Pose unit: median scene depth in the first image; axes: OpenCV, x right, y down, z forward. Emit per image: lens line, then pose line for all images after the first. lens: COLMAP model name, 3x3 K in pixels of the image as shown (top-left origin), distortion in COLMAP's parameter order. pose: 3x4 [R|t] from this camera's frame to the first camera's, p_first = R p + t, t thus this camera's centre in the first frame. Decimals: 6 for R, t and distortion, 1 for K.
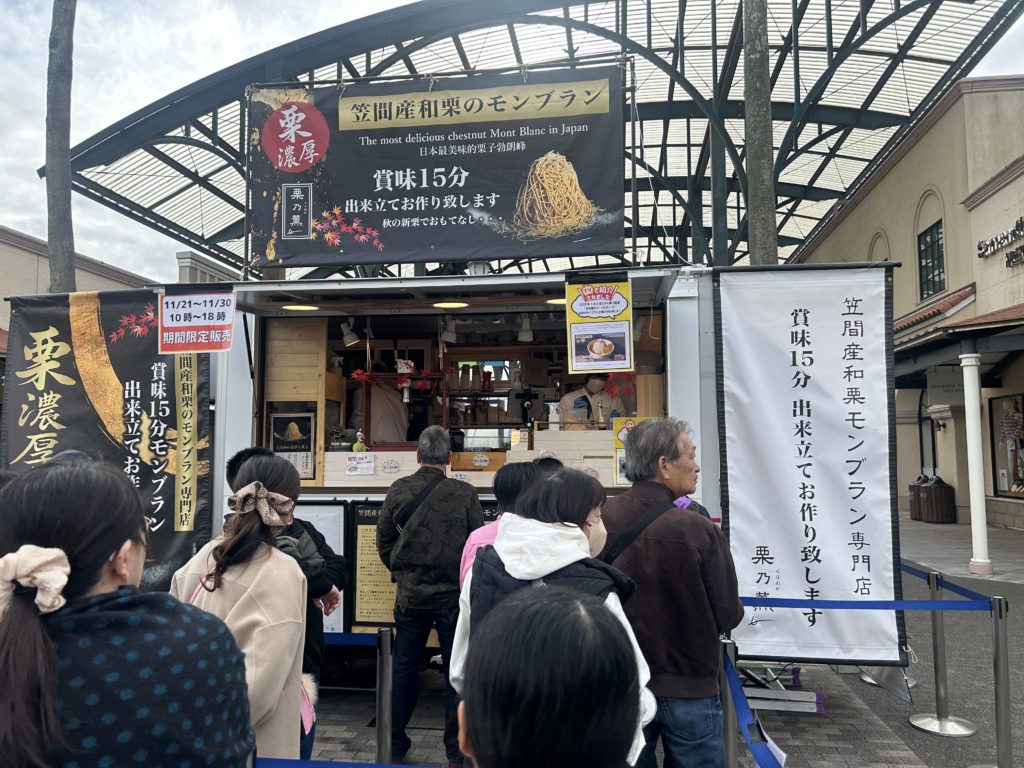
lens RADIAL K [[782.1, 0, 510.6], [0, 782.1, 380.6], [0, 0, 1]] dist [0.032625, -0.018689]
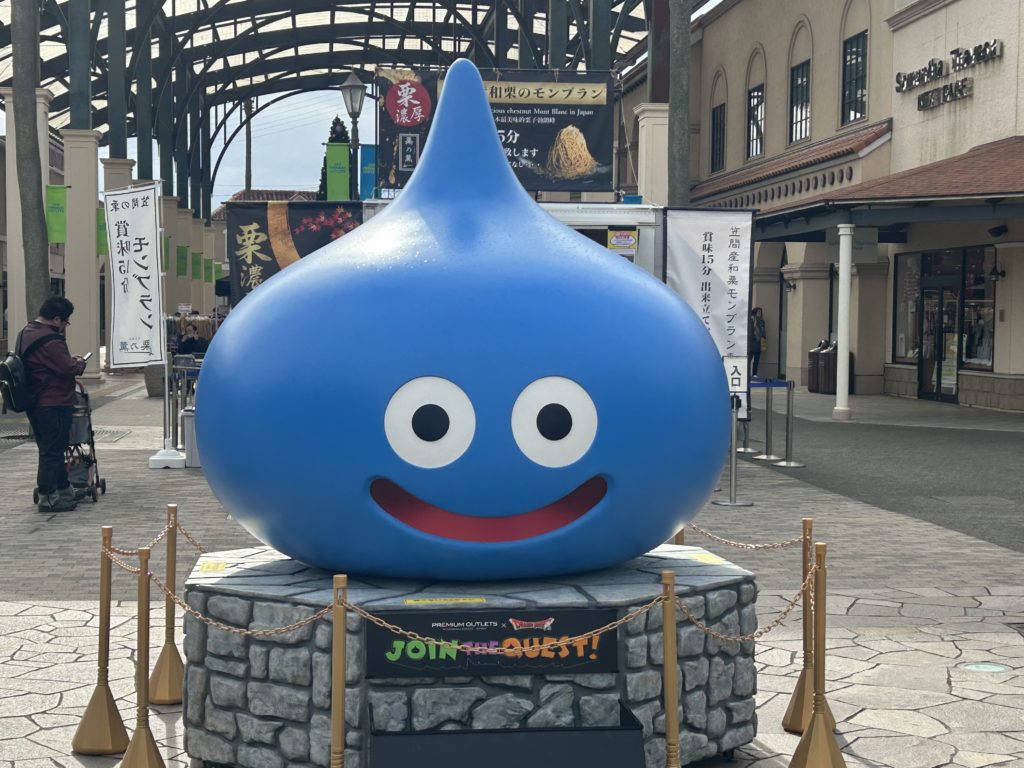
lens RADIAL K [[1662.9, 0, 511.2], [0, 1662.9, 385.7], [0, 0, 1]] dist [0.098143, 0.000000]
pose [[0.968084, 0.002904, 0.250609, -0.922375], [-0.037039, 0.990611, 0.131599, -0.202921], [-0.247874, -0.136681, 0.959102, -2.341333]]
